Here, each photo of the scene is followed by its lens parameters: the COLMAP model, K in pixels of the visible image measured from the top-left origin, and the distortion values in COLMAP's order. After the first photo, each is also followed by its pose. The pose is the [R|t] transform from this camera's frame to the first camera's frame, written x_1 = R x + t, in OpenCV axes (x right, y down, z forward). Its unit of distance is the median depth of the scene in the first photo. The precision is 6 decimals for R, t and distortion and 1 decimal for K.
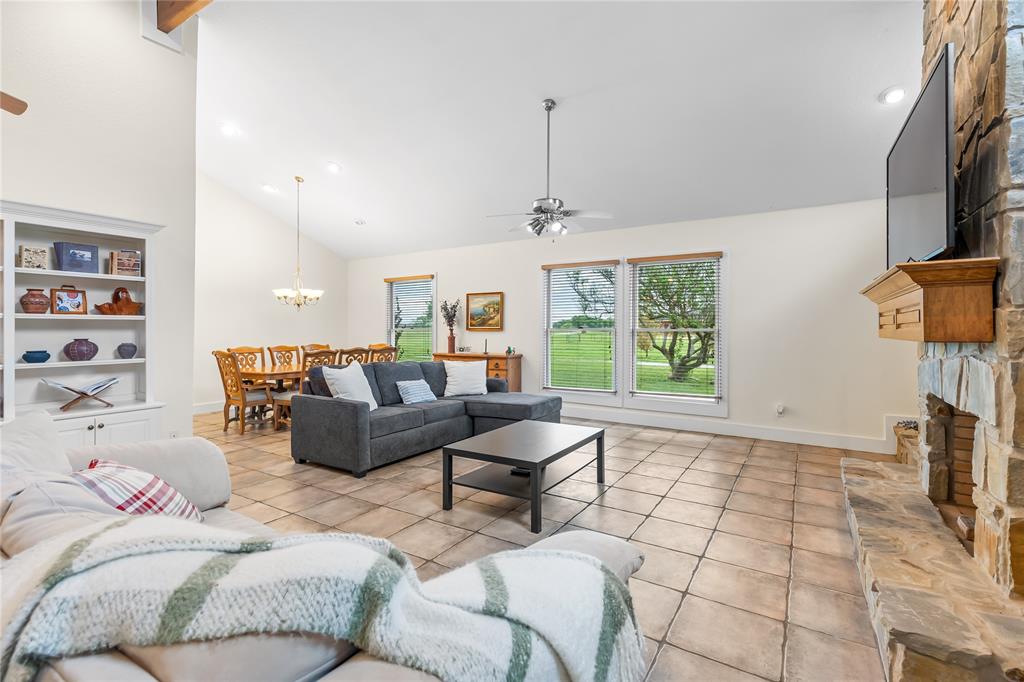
lens RADIAL K [[466.6, 0, 515.7], [0, 466.6, 330.3], [0, 0, 1]] dist [0.011097, -0.002512]
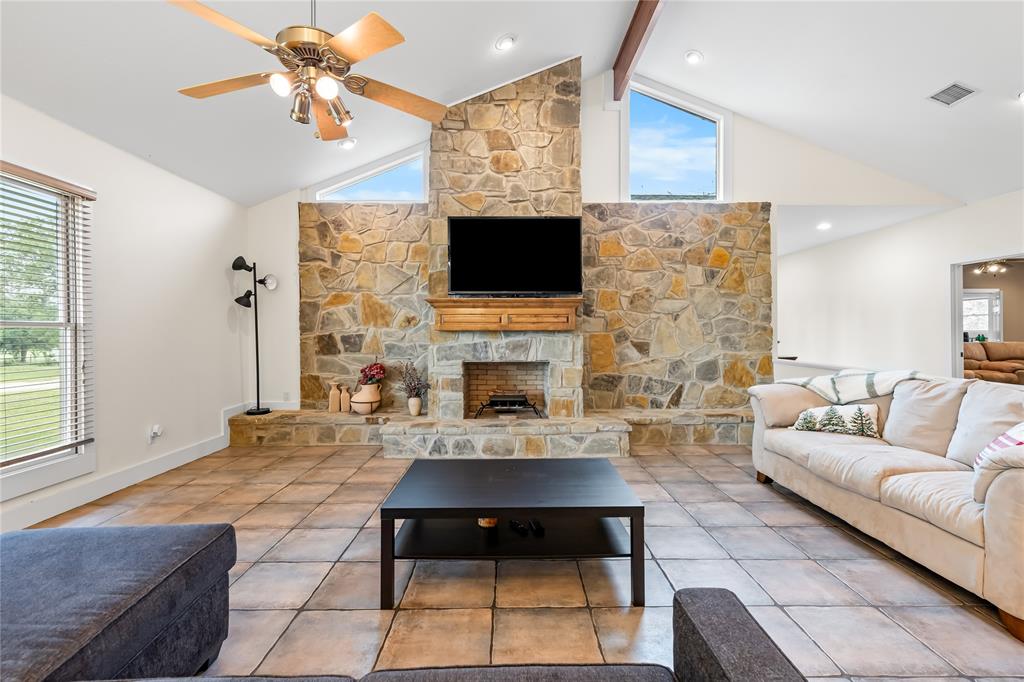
lens RADIAL K [[466.6, 0, 517.3], [0, 466.6, 328.3], [0, 0, 1]] dist [0.011097, -0.002512]
pose [[-0.538561, 0.006430, 0.842562, -0.563530], [0.003226, 0.999979, -0.005570, 0.014513], [-0.842581, -0.000282, -0.538570, 1.398730]]
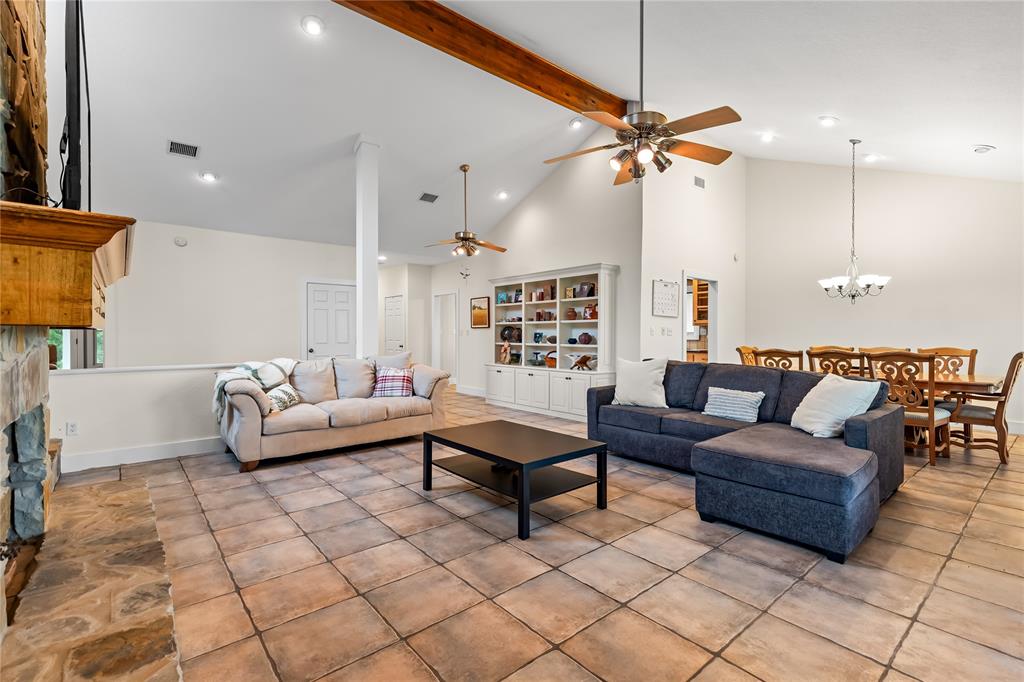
lens RADIAL K [[466.6, 0, 516.5], [0, 466.6, 334.3], [0, 0, 1]] dist [0.011097, -0.002512]
pose [[-0.307858, 0.002189, -0.951430, 0.947901], [-0.001820, 0.999994, 0.002890, 0.019062], [0.951431, 0.002621, -0.307852, 1.339168]]
